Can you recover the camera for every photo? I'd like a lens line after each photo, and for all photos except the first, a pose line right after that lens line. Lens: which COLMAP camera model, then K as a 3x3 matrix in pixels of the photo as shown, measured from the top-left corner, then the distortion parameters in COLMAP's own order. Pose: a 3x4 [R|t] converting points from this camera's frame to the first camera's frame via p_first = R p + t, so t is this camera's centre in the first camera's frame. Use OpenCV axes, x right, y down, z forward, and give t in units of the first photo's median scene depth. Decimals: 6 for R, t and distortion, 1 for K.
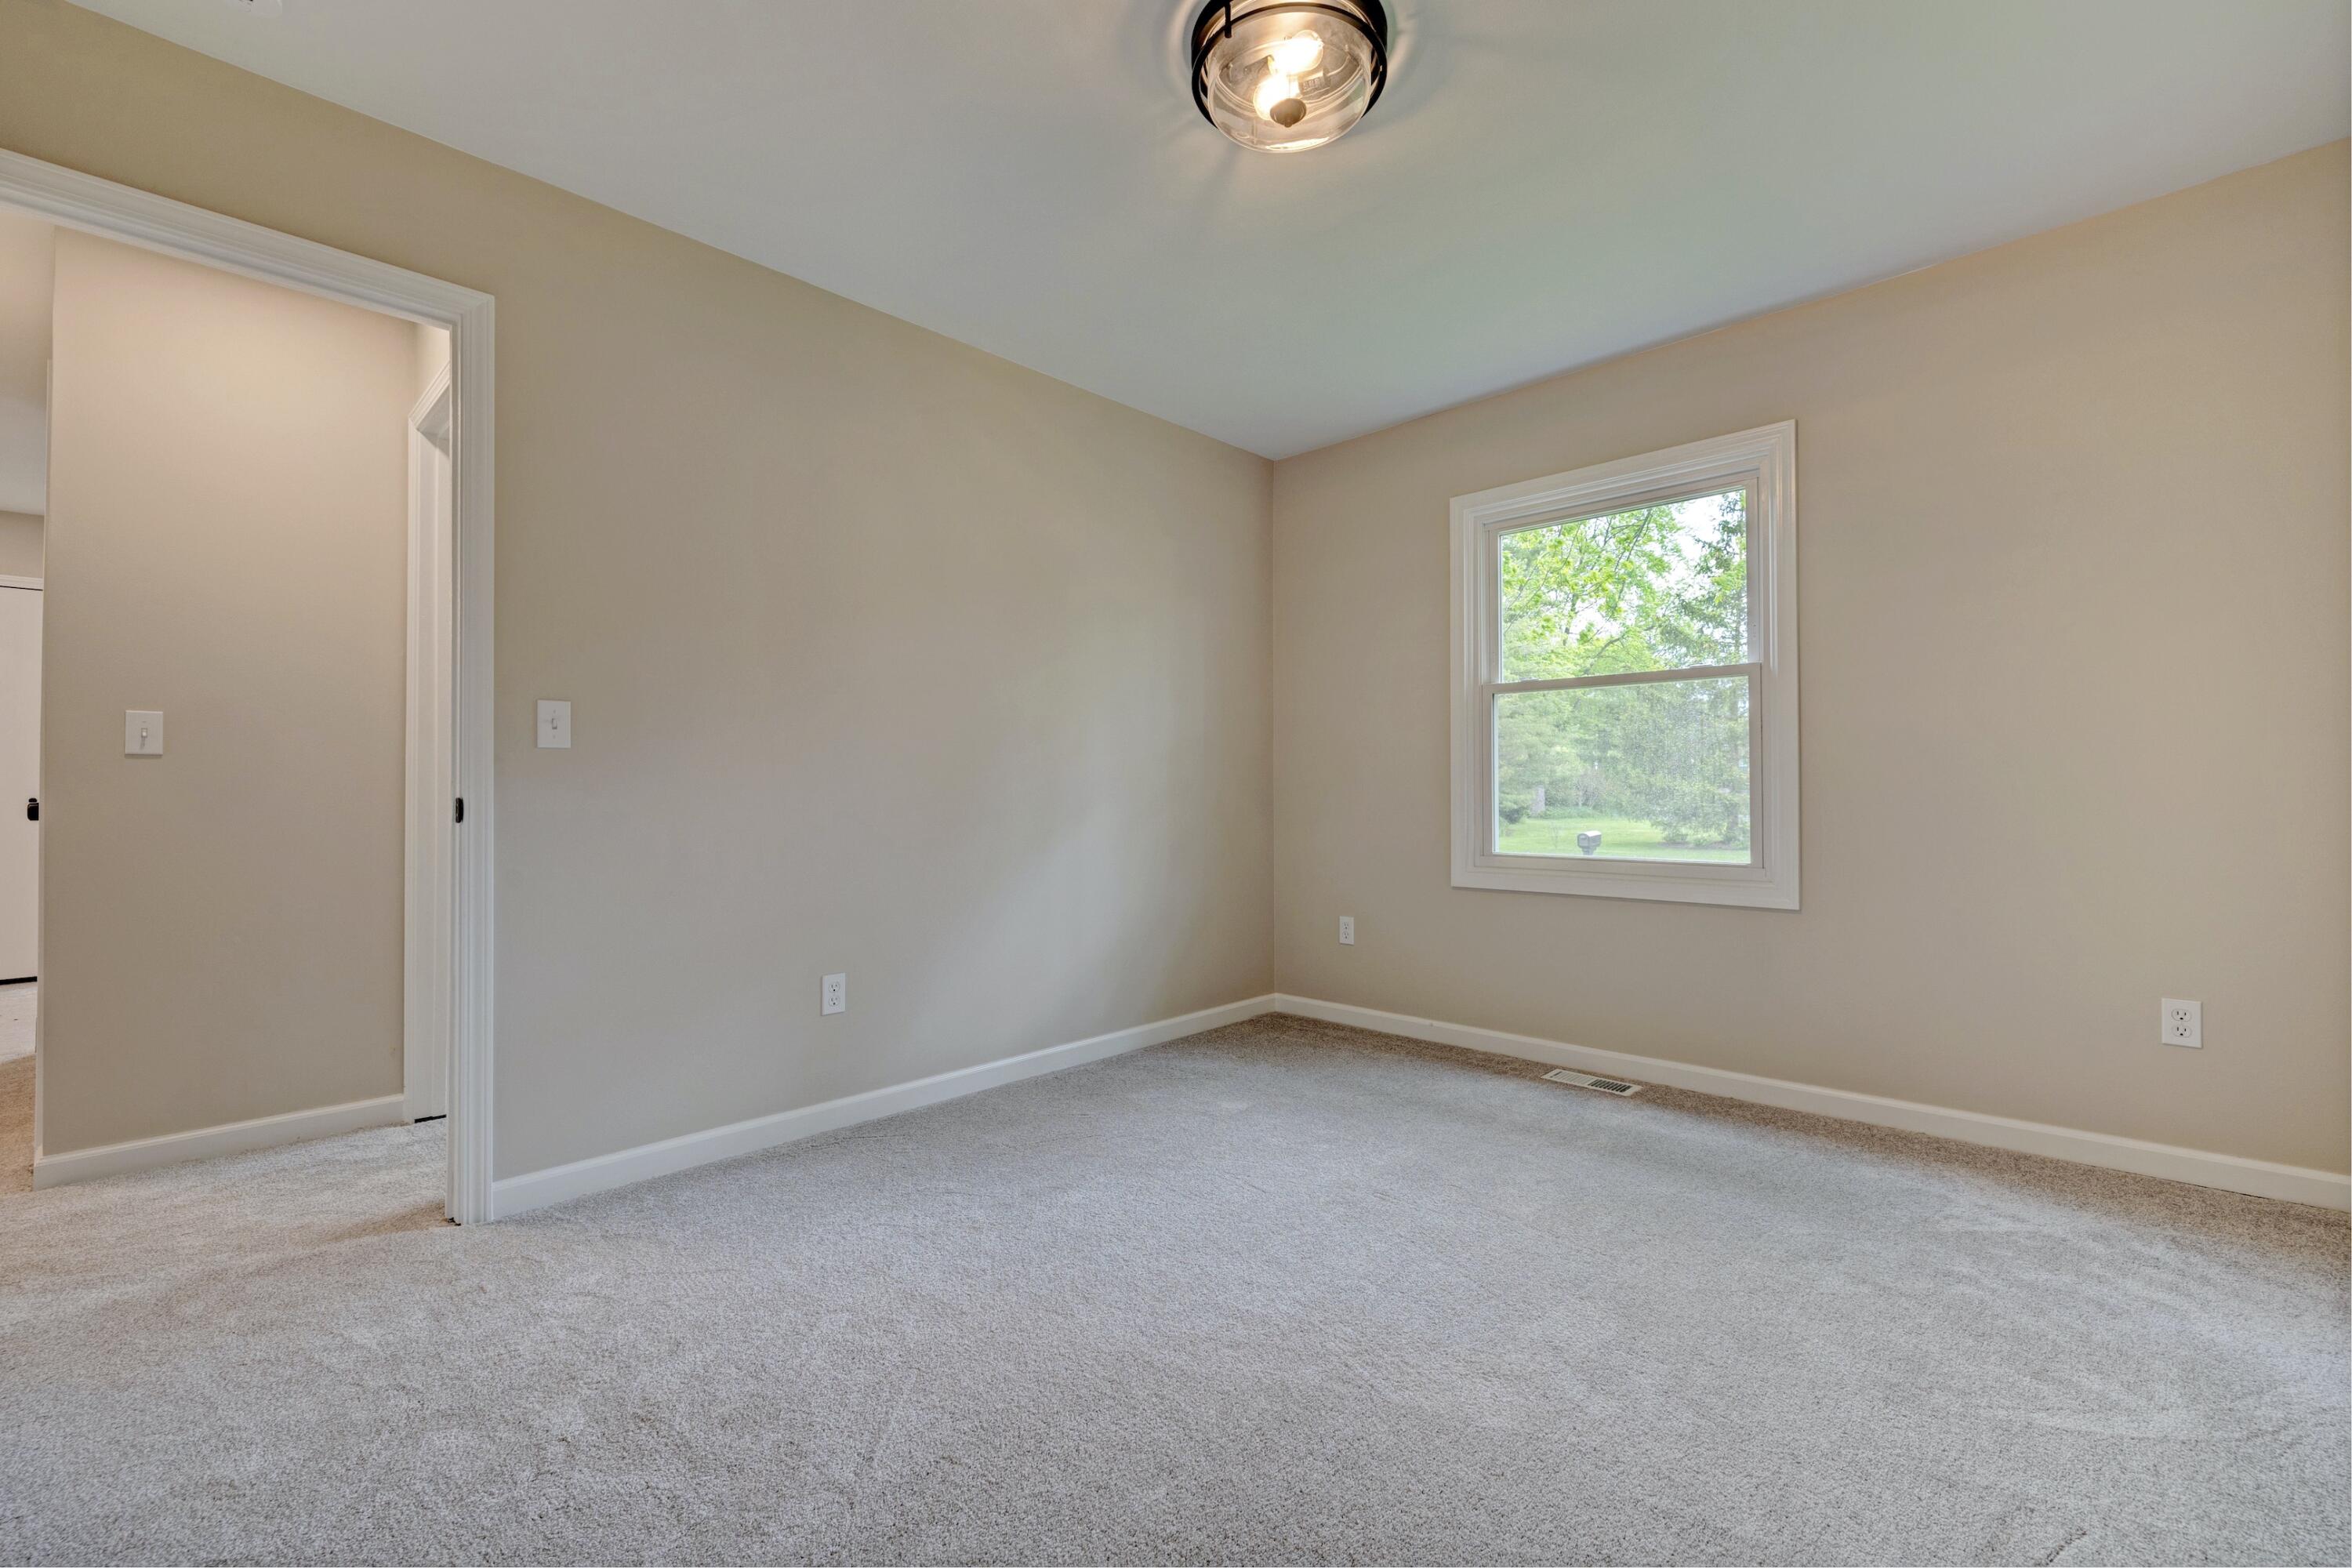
lens RADIAL K [[954.9, 0, 1132.7], [0, 954.9, 787.2], [0, 0, 1]] dist [-0.000148, -0.000126]
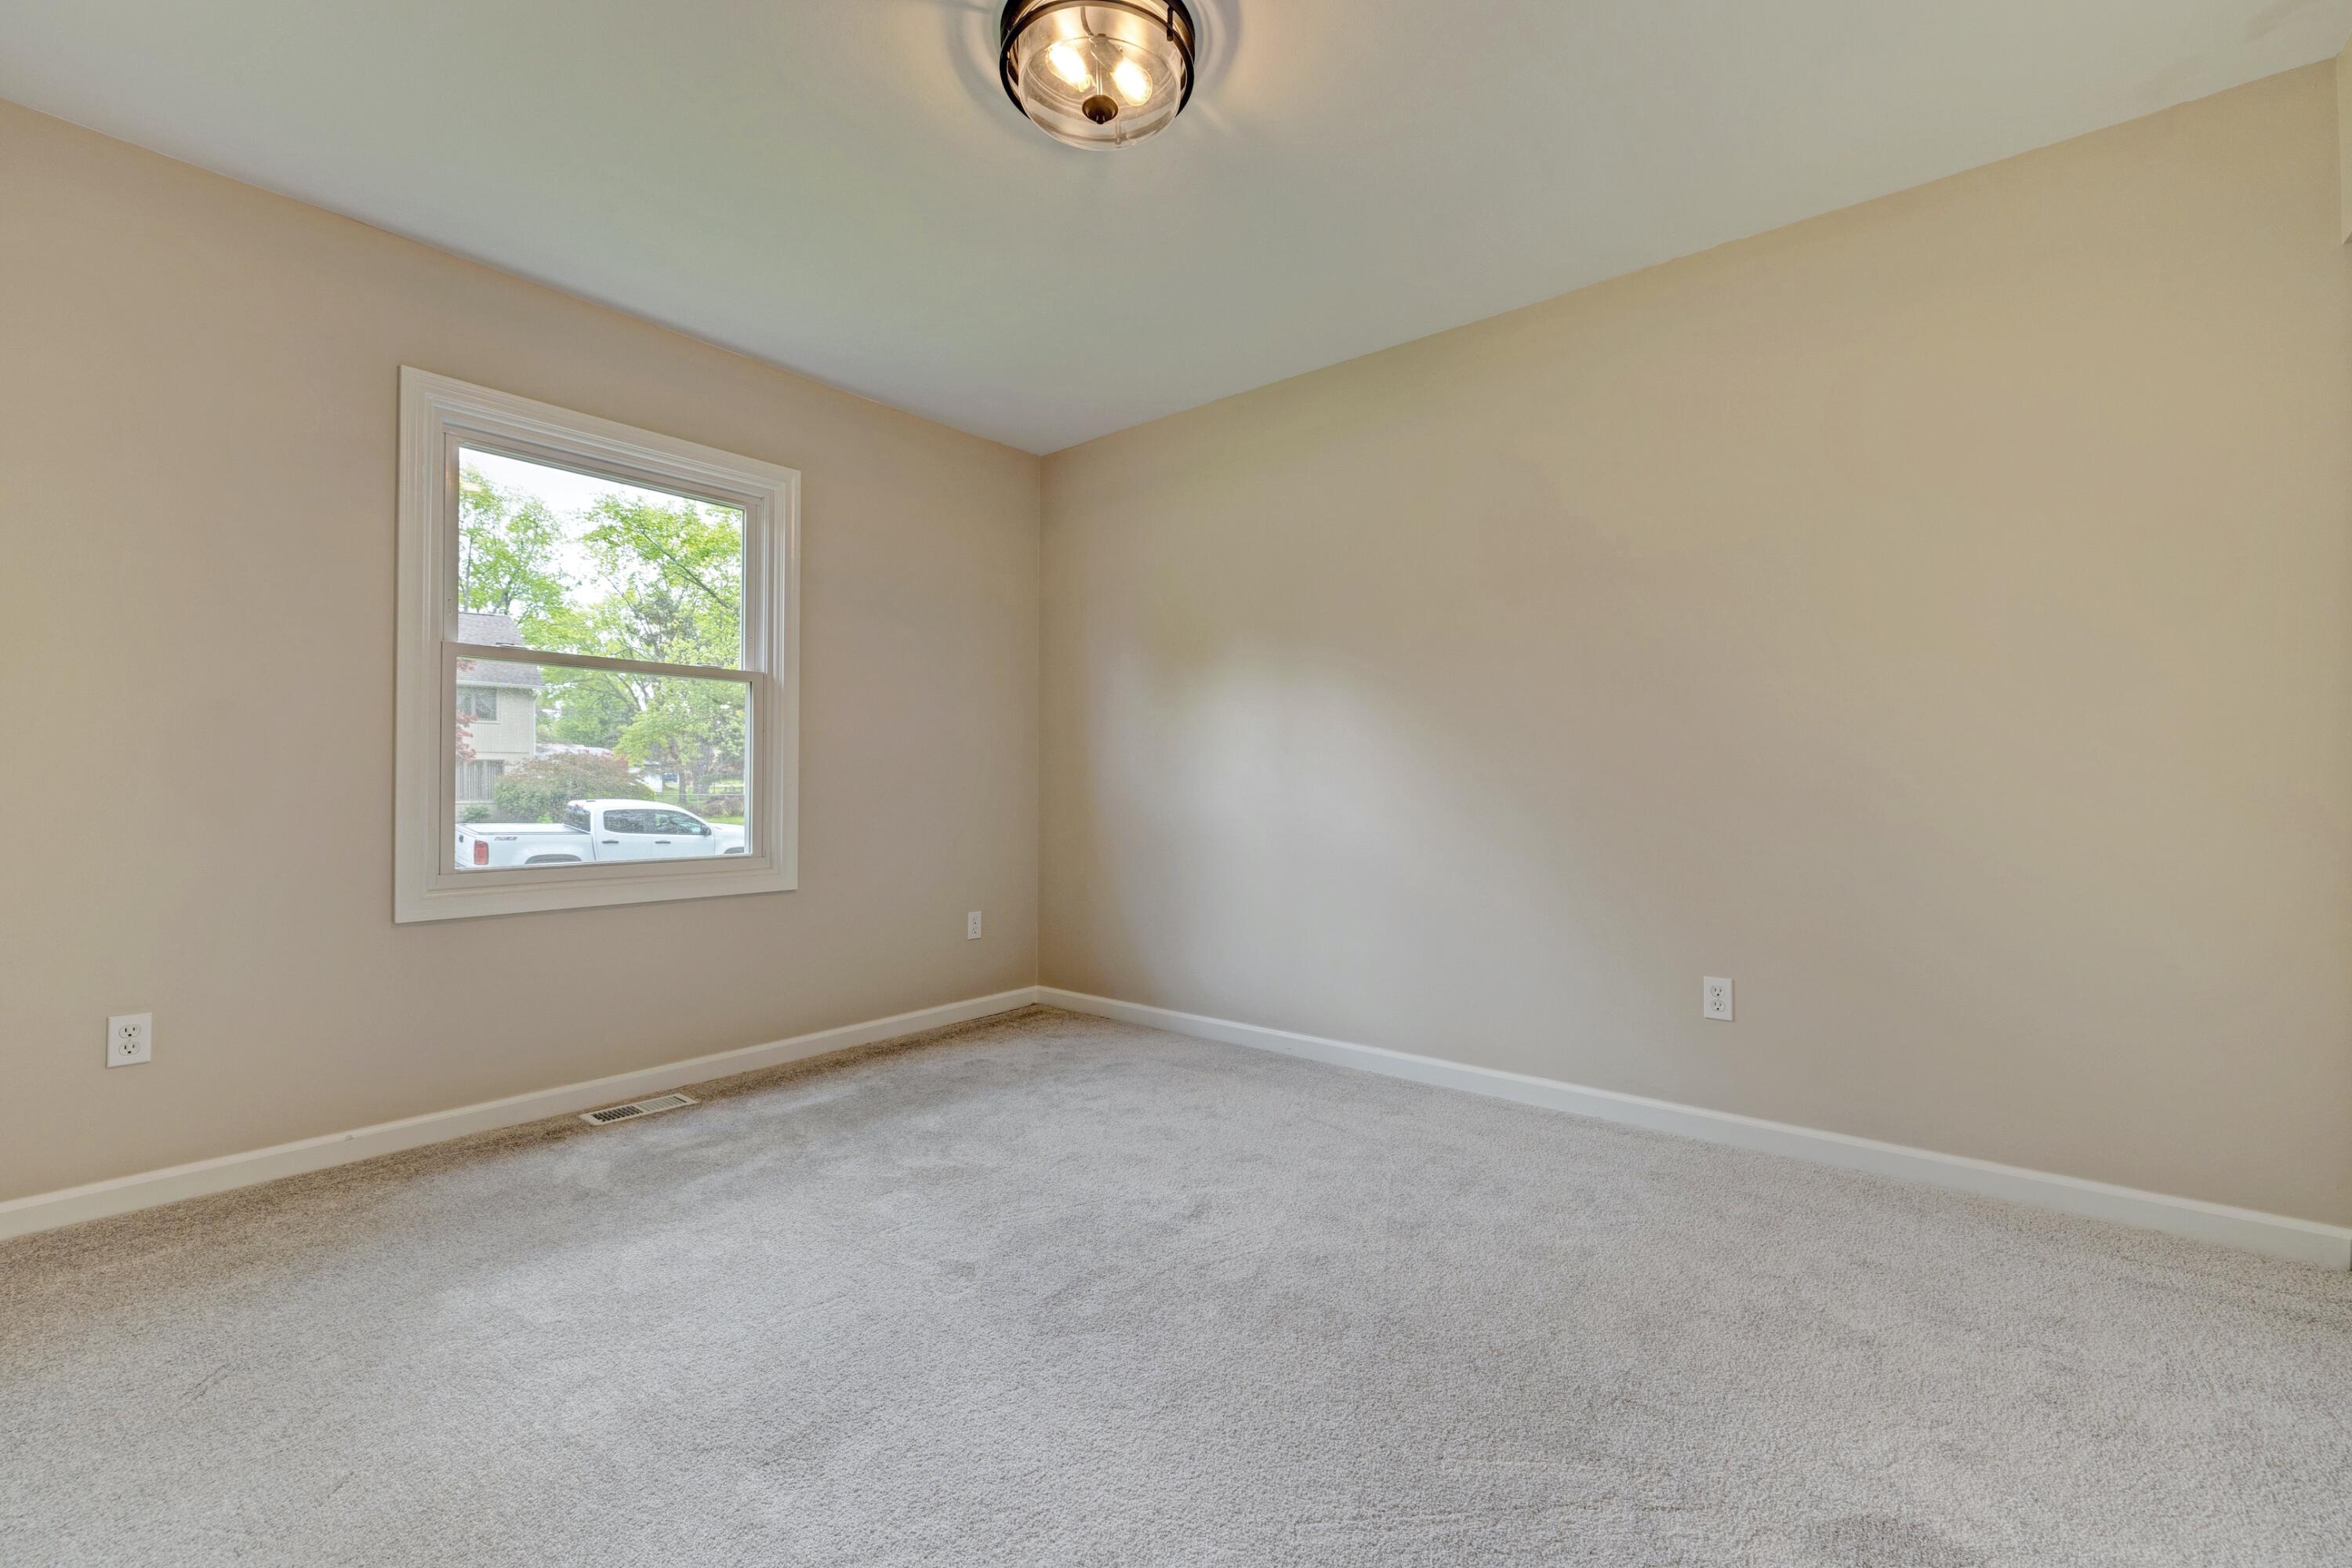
lens RADIAL K [[997.6, 0, 1175.1], [0, 997.6, 780.2], [0, 0, 1]] dist [-0.001549, -0.000793]
pose [[-0.085980, 0.020883, 0.996078, -0.549032], [-0.000661, 0.999779, -0.021017, 0.019321], [-0.996297, -0.002466, -0.085947, 0.622044]]
